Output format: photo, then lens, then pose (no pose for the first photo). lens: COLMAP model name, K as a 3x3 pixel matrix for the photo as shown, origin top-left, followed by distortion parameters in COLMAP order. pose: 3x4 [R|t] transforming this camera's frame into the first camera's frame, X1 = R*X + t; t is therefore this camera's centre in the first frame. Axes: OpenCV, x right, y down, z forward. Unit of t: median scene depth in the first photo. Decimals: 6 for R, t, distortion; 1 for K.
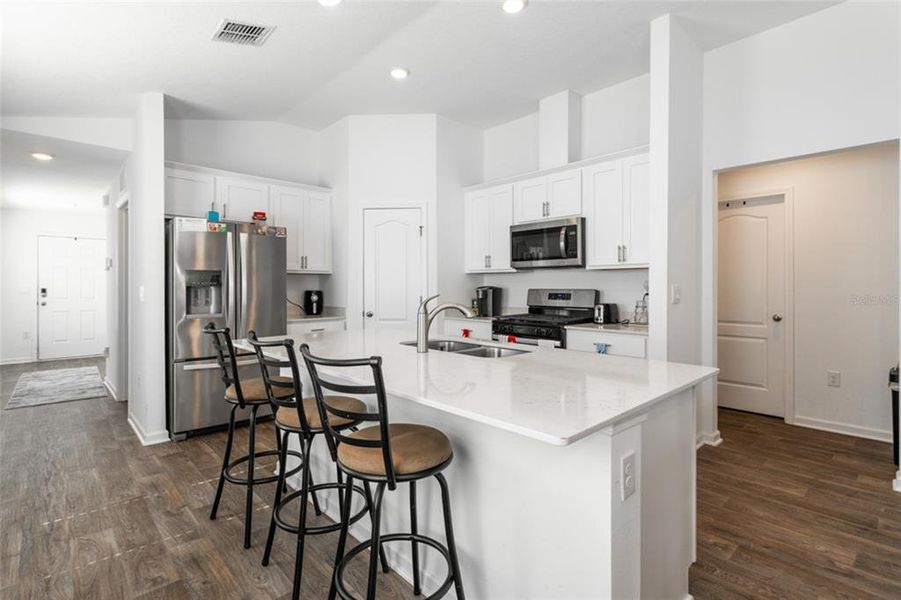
lens RADIAL K [[430.7, 0, 450.8], [0, 430.7, 286.6], [0, 0, 1]] dist [0.002071, 0.000080]
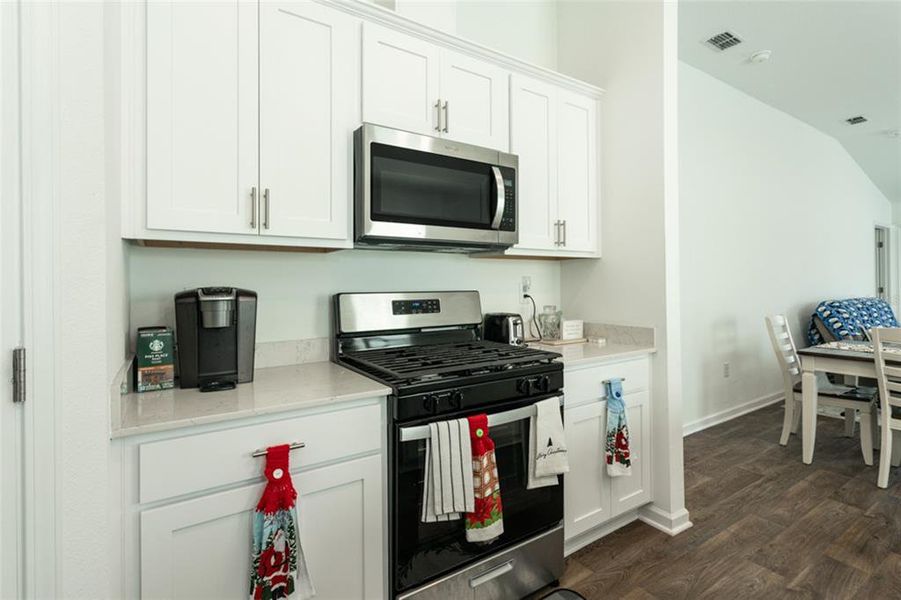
lens RADIAL K [[432.9, 0, 450.5], [0, 432.9, 280.6], [0, 0, 1]] dist [0.000485, 0.000320]
pose [[0.171615, 0.010784, 0.985105, -0.221029], [0.009773, 0.999872, -0.012649, 0.000253], [-0.985116, 0.011798, 0.171488, 0.882246]]
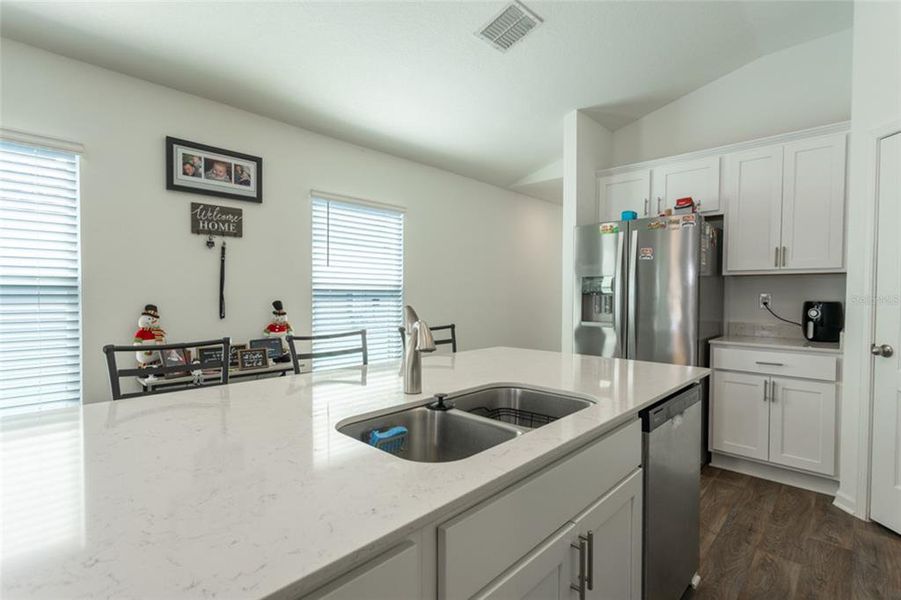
lens RADIAL K [[426.0, 0, 448.3], [0, 426.0, 300.2], [0, 0, 1]] dist [0.001229, 0.000937]
pose [[0.053698, 0.018110, -0.998393, 0.297575], [-0.005302, 0.999827, 0.017850, -0.000005], [0.998543, 0.004335, 0.053785, 0.525236]]
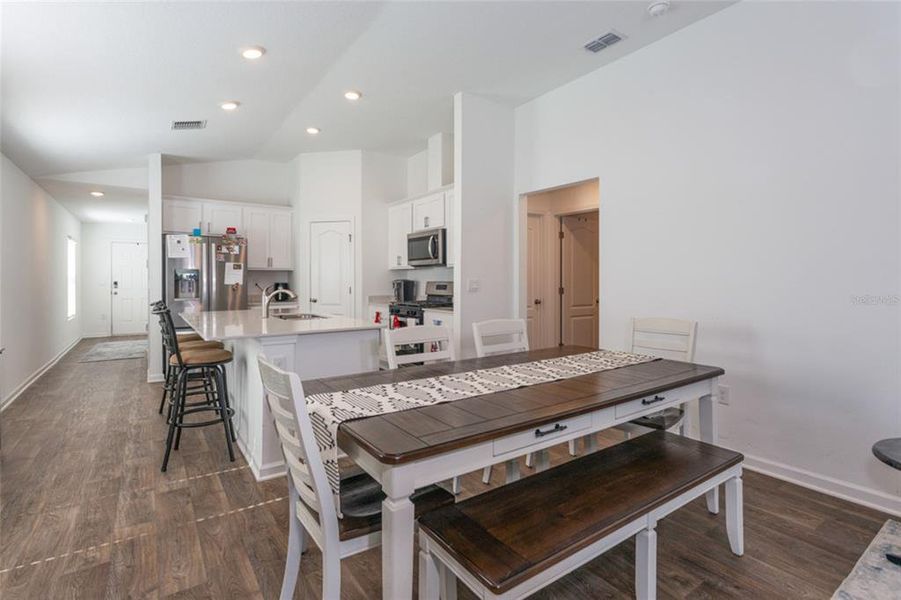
lens RADIAL K [[432.9, 0, 450.5], [0, 432.9, 280.6], [0, 0, 1]] dist [0.000485, 0.000320]
pose [[0.990039, -0.000362, -0.140794, 0.466986], [0.000482, 1.000000, 0.000817, 0.001491], [0.140794, -0.000876, 0.990039, -0.310208]]
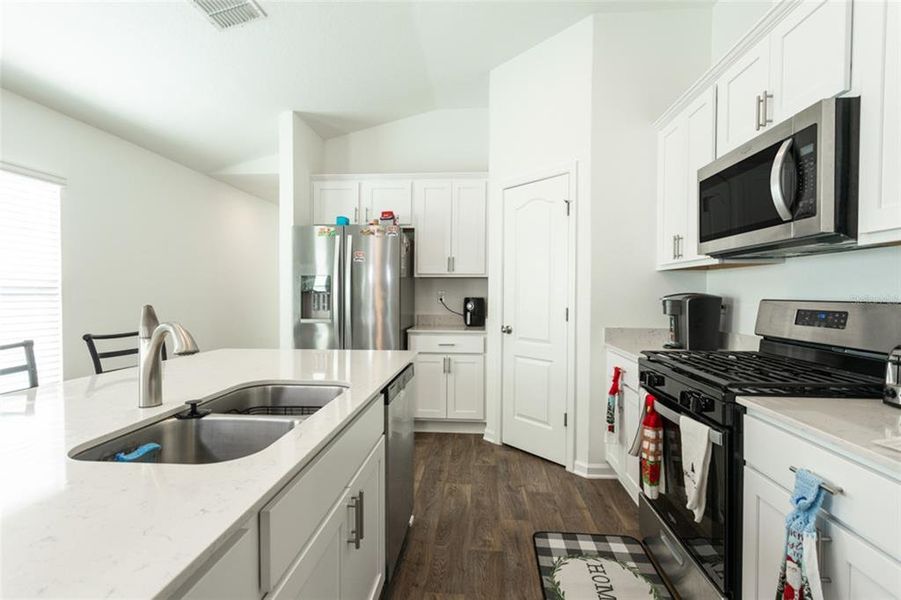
lens RADIAL K [[426.0, 0, 448.3], [0, 426.0, 300.2], [0, 0, 1]] dist [0.001229, 0.000937]
pose [[0.674914, 0.016636, -0.737709, 0.312649], [-0.005848, 0.999835, 0.017197, 0.000838], [0.737873, -0.007292, 0.674900, 0.471477]]
